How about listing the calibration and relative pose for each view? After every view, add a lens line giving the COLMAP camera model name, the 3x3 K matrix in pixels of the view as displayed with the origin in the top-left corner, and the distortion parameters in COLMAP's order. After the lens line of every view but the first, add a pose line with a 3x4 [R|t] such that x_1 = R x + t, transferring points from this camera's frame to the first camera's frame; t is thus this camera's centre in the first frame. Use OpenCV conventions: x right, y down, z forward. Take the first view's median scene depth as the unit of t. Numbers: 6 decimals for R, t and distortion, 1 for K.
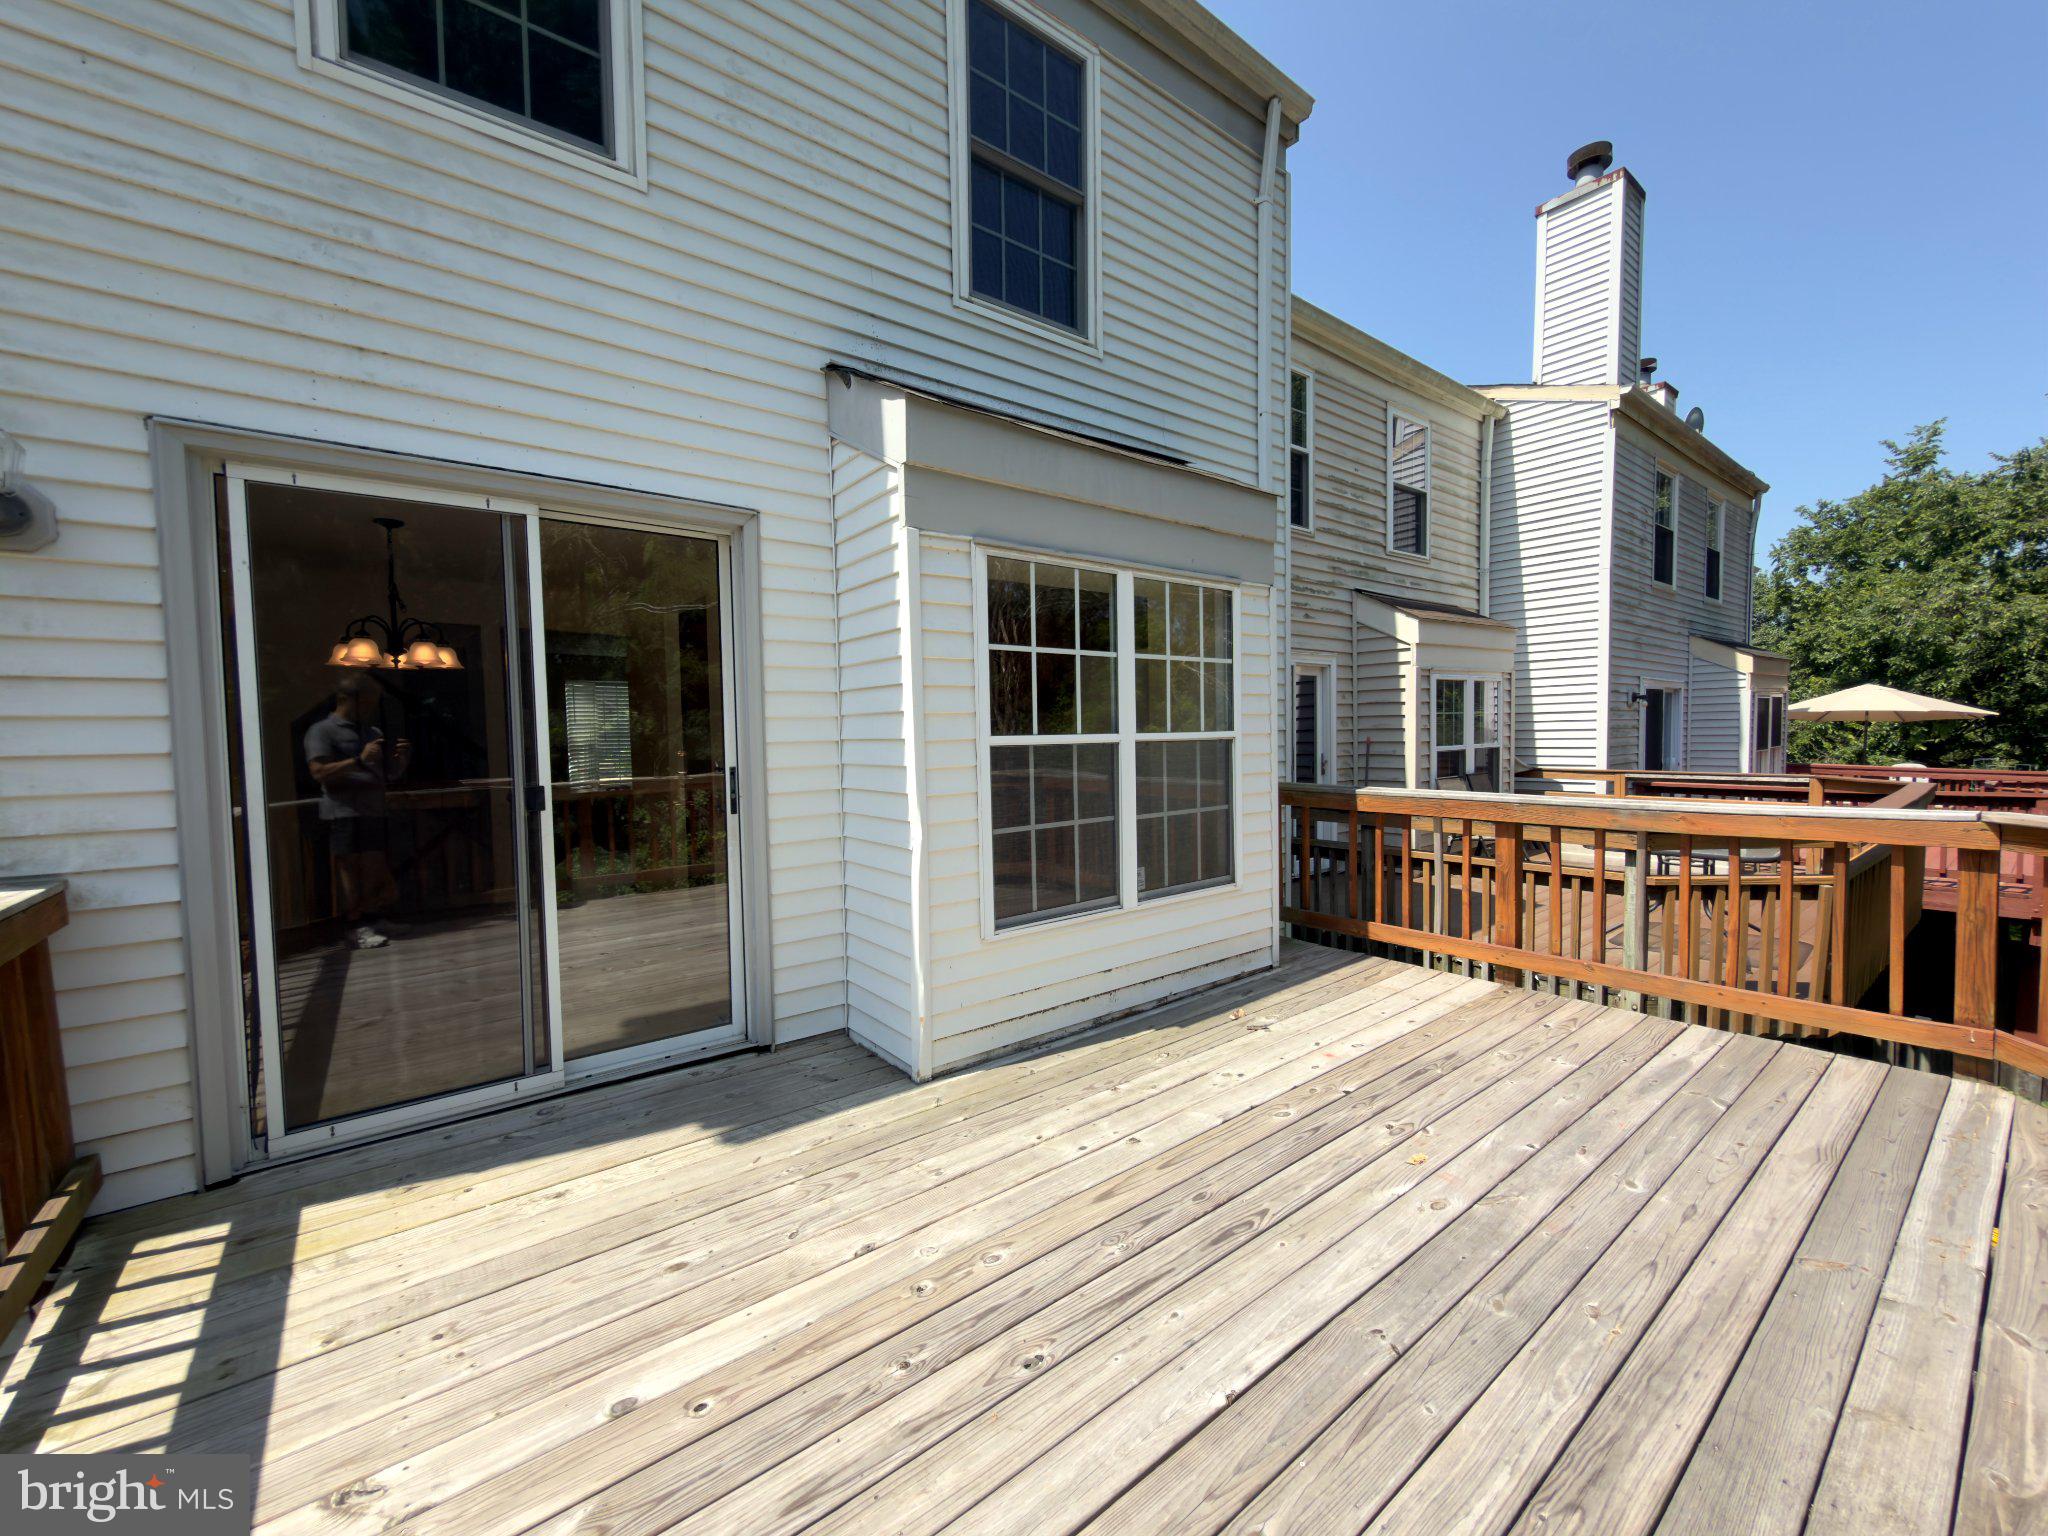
lens RADIAL K [[819.4, 0, 1021.2], [0, 819.4, 766.9], [0, 0, 1]] dist [-0.000196, 0.000330]
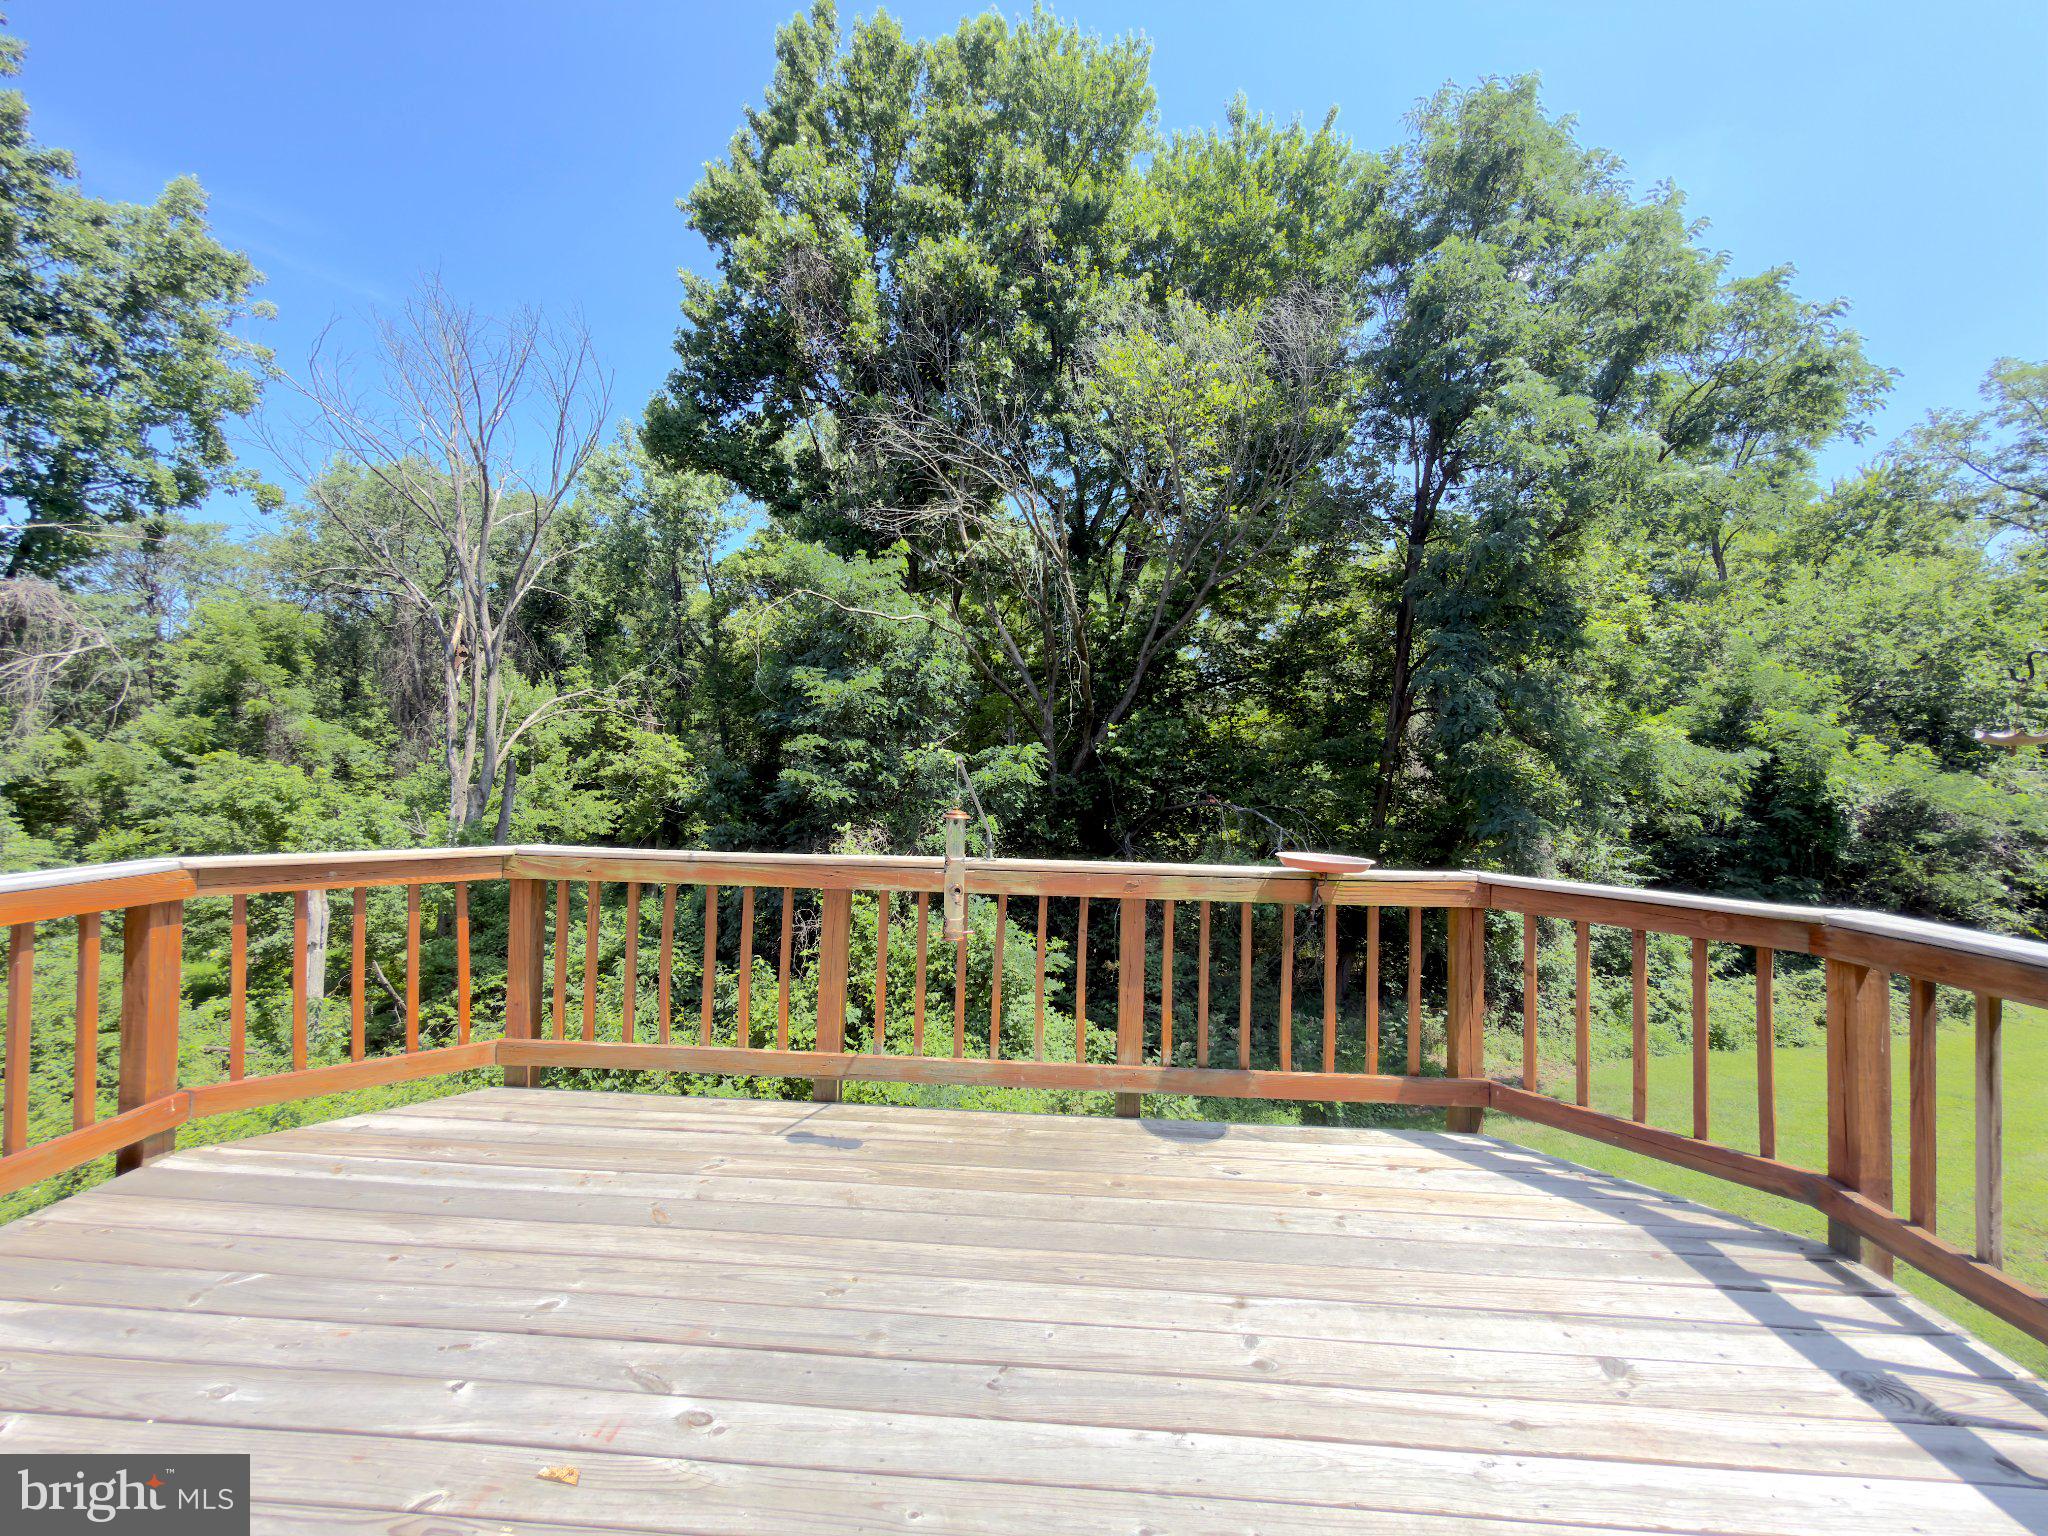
lens RADIAL K [[817.0, 0, 1021.0], [0, 817.0, 767.4], [0, 0, 1]] dist [0.000602, 0.000074]
pose [[-0.752305, 0.008873, 0.658756, -0.141135], [0.019897, 0.999759, 0.009256, -0.036155], [-0.658515, 0.020071, -0.752300, 0.965042]]
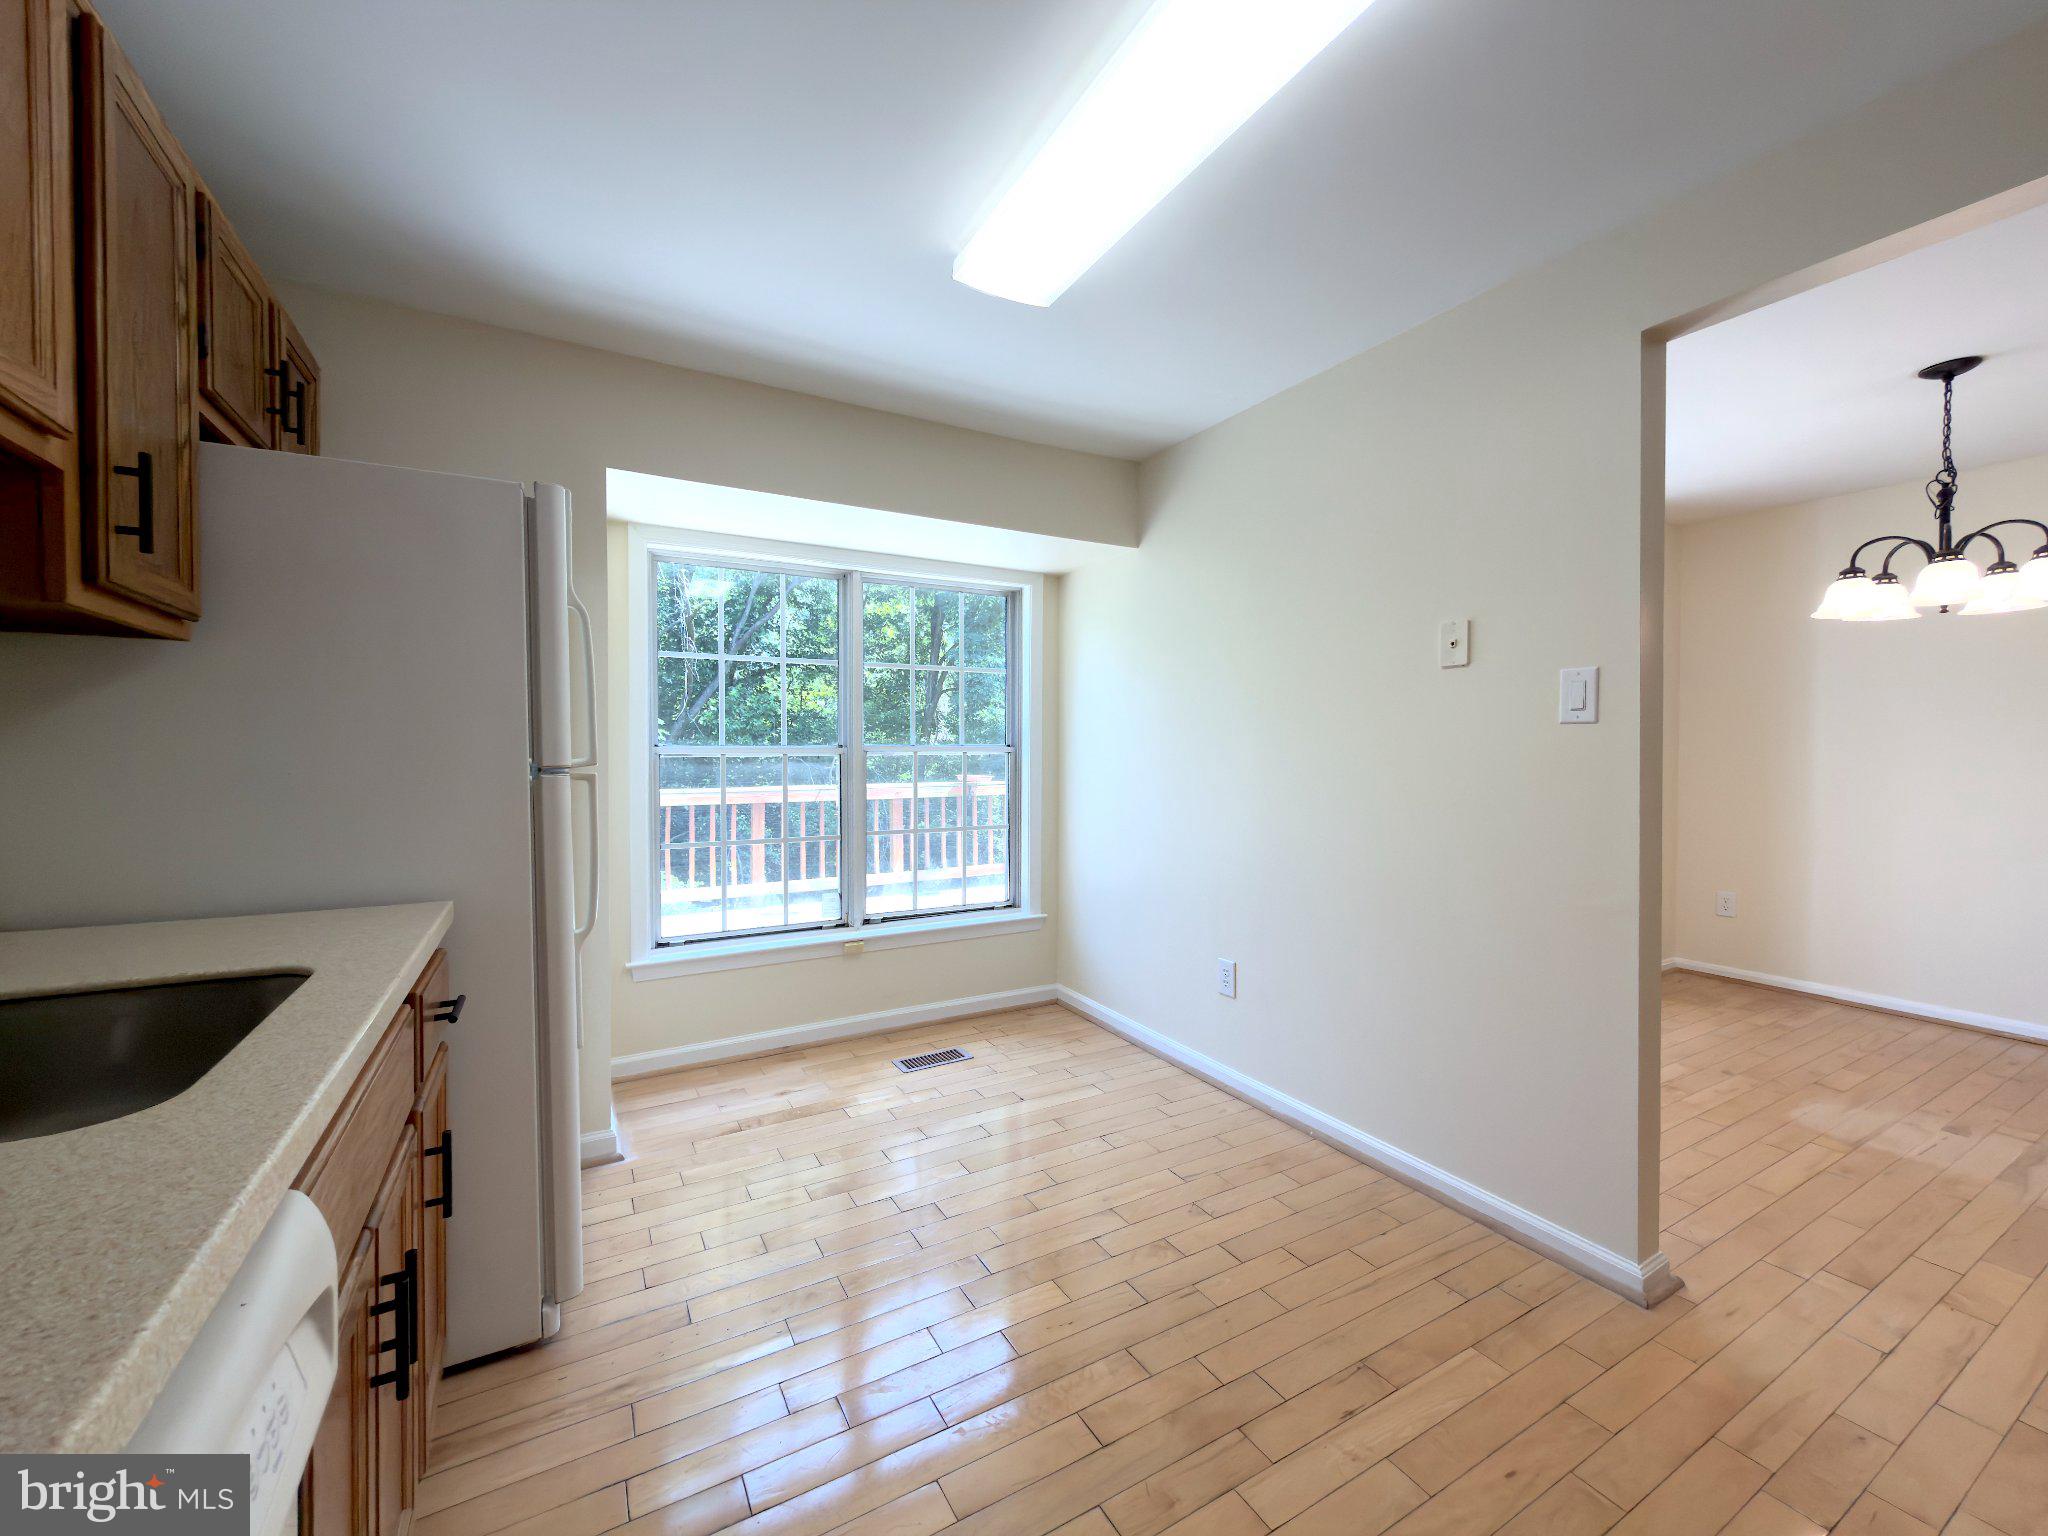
lens RADIAL K [[819.4, 0, 1021.2], [0, 819.4, 766.9], [0, 0, 1]] dist [-0.000196, 0.000330]
pose [[-0.989627, 0.015838, 0.142787, -0.232829], [0.025332, 0.997569, 0.064921, -0.088674], [-0.141411, 0.067864, -0.987622, 2.296445]]
